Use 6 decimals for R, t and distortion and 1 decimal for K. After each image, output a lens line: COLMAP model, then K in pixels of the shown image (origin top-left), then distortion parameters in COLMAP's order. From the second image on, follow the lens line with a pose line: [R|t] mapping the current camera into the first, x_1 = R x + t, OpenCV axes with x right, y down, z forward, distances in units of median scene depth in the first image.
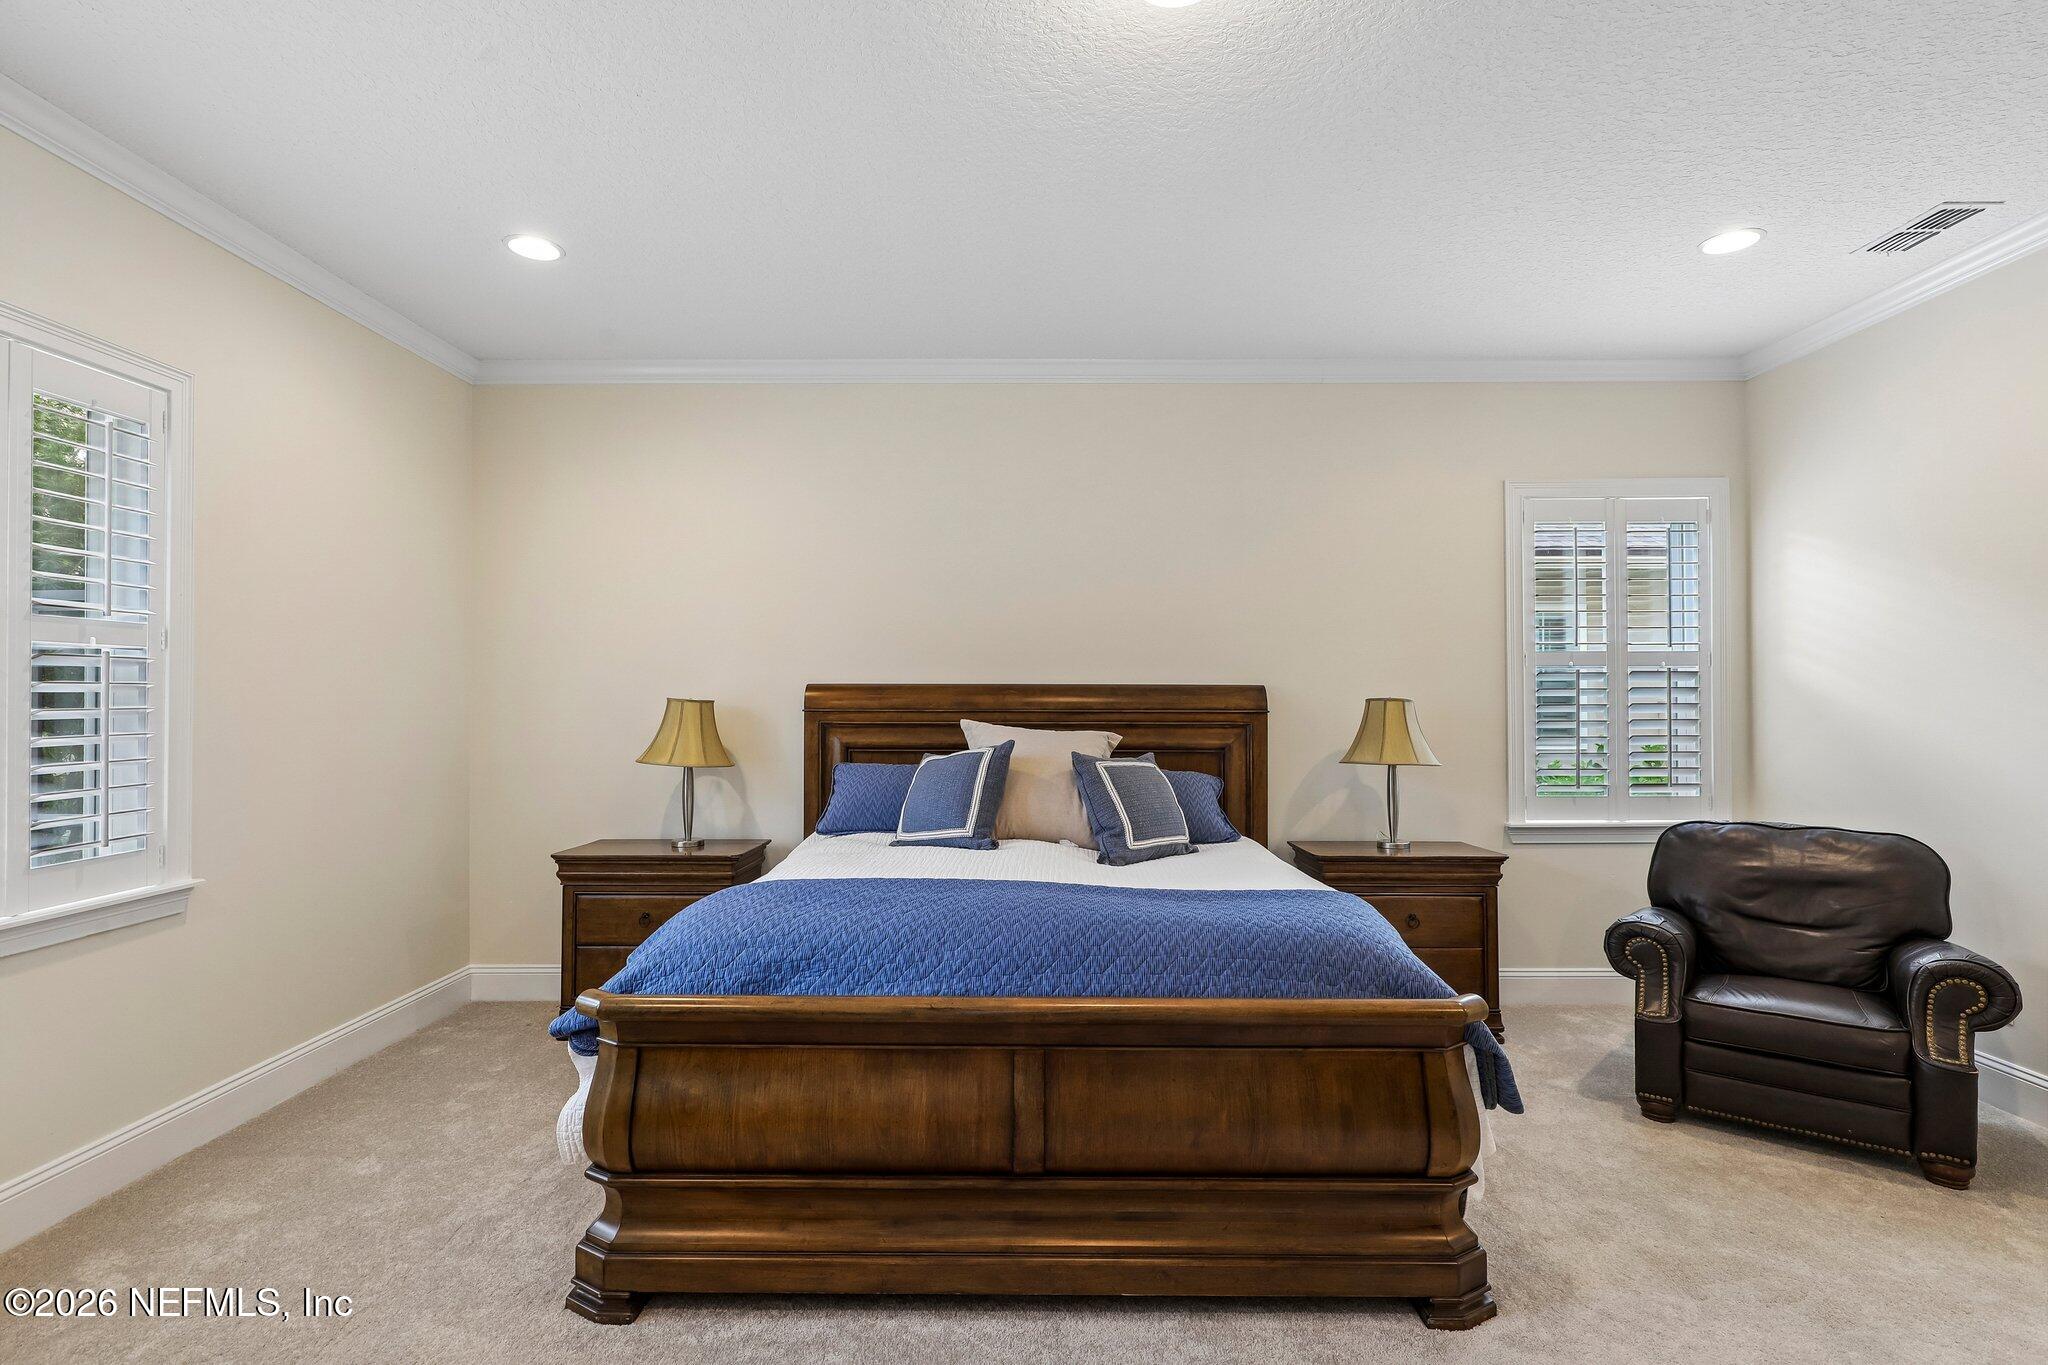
lens RADIAL K [[945.6, 0, 1019.9], [0, 945.6, 687.4], [0, 0, 1]] dist [-0.000313, 0.000634]
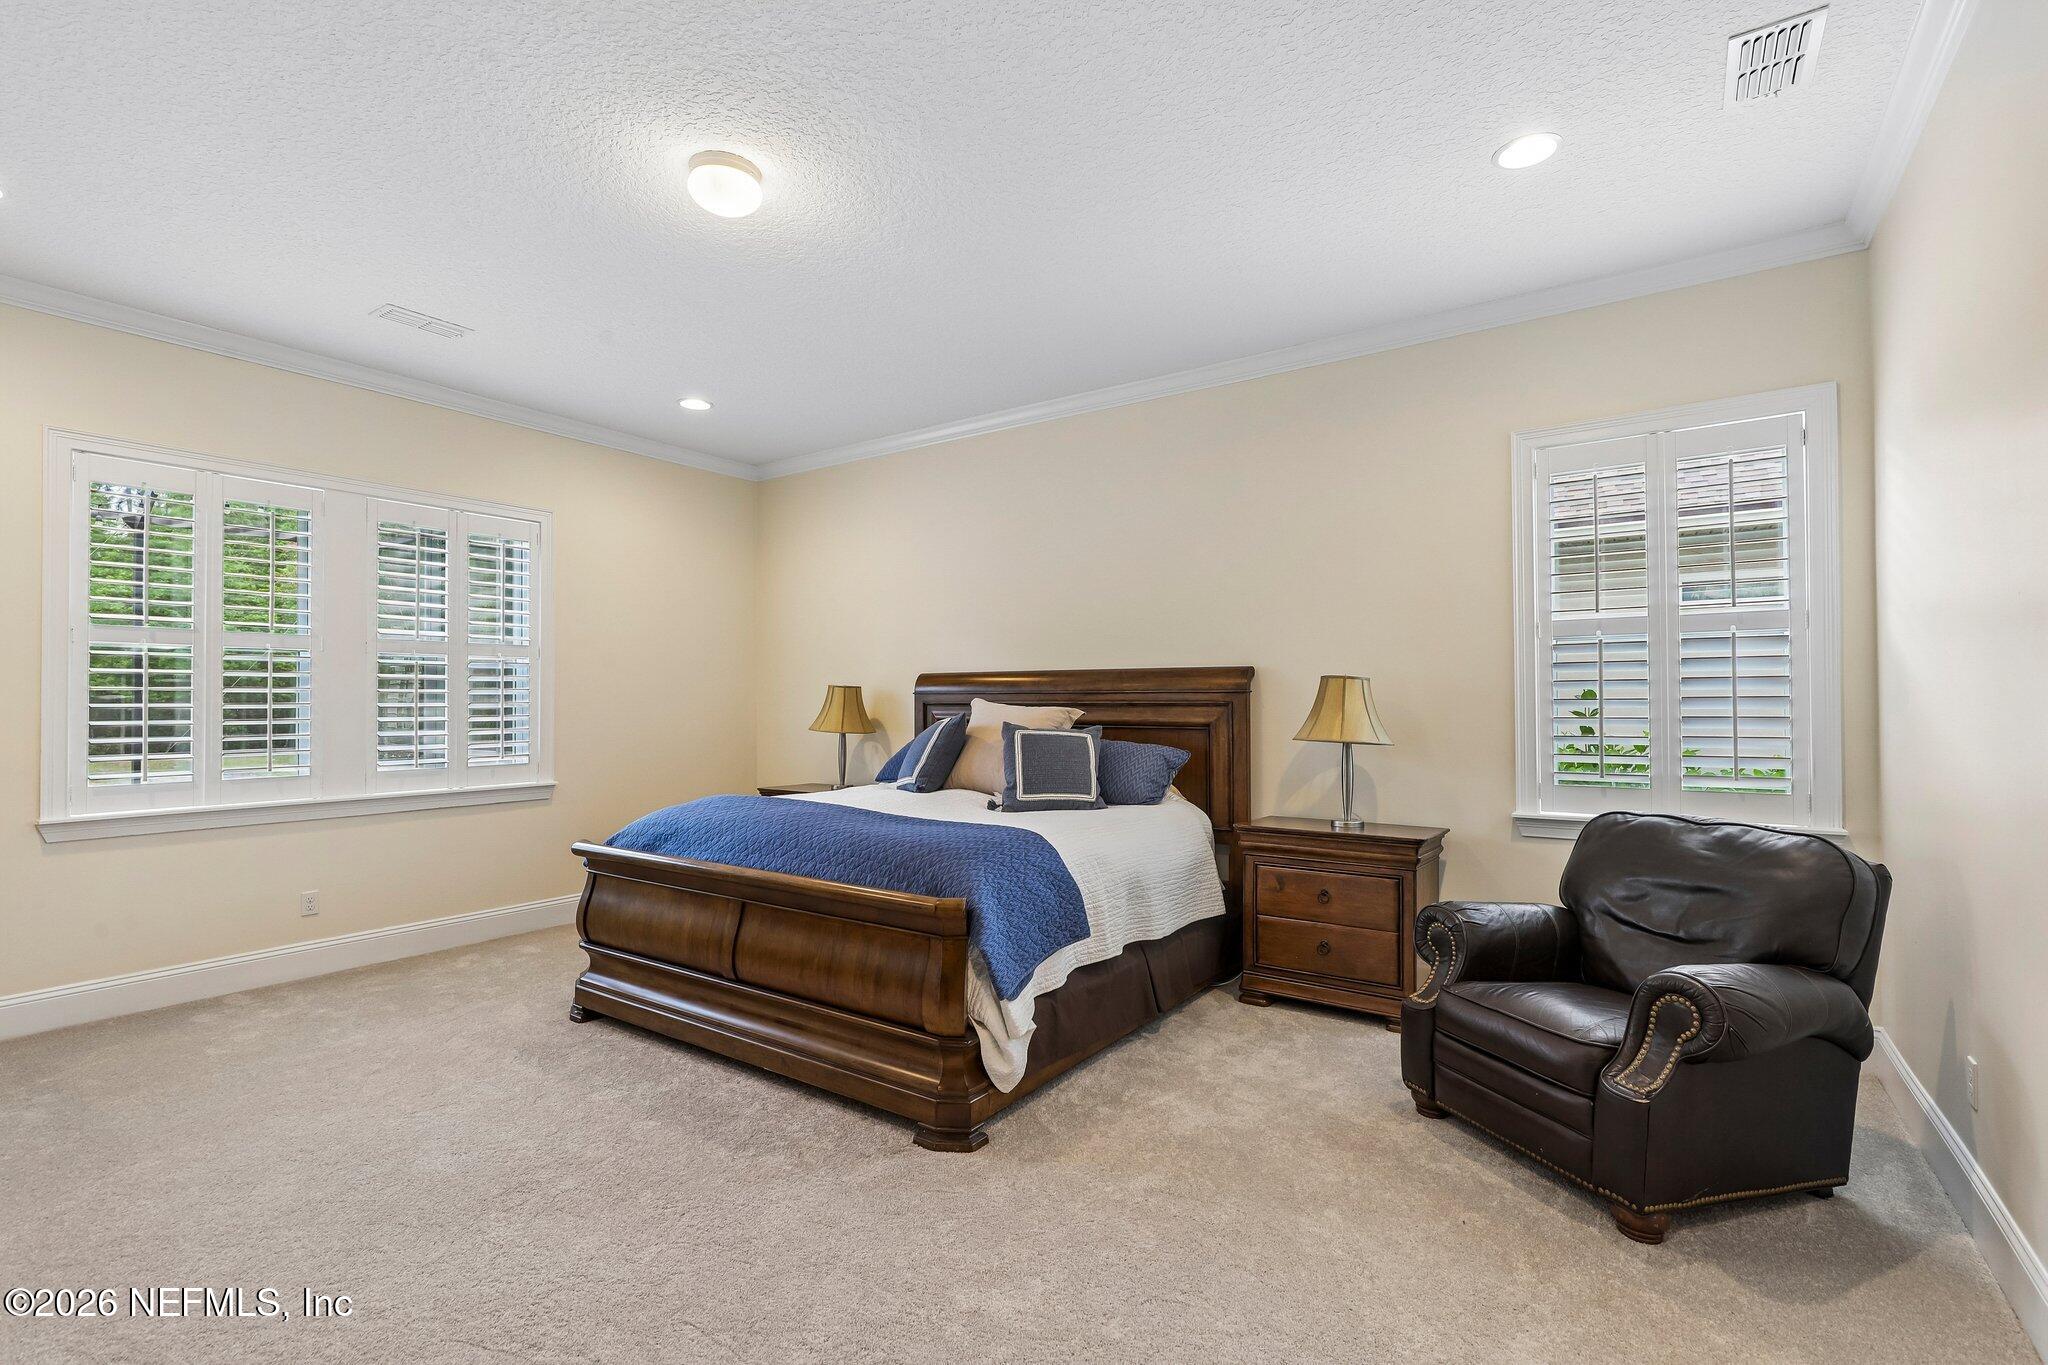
lens RADIAL K [[919.0, 0, 1023.4], [0, 919.0, 687.7], [0, 0, 1]] dist [0.001606, -0.000650]
pose [[0.827220, -0.010696, -0.561776, 0.708497], [0.009334, 0.999942, -0.005294, 0.028274], [0.561800, -0.000864, 0.827272, 0.014613]]
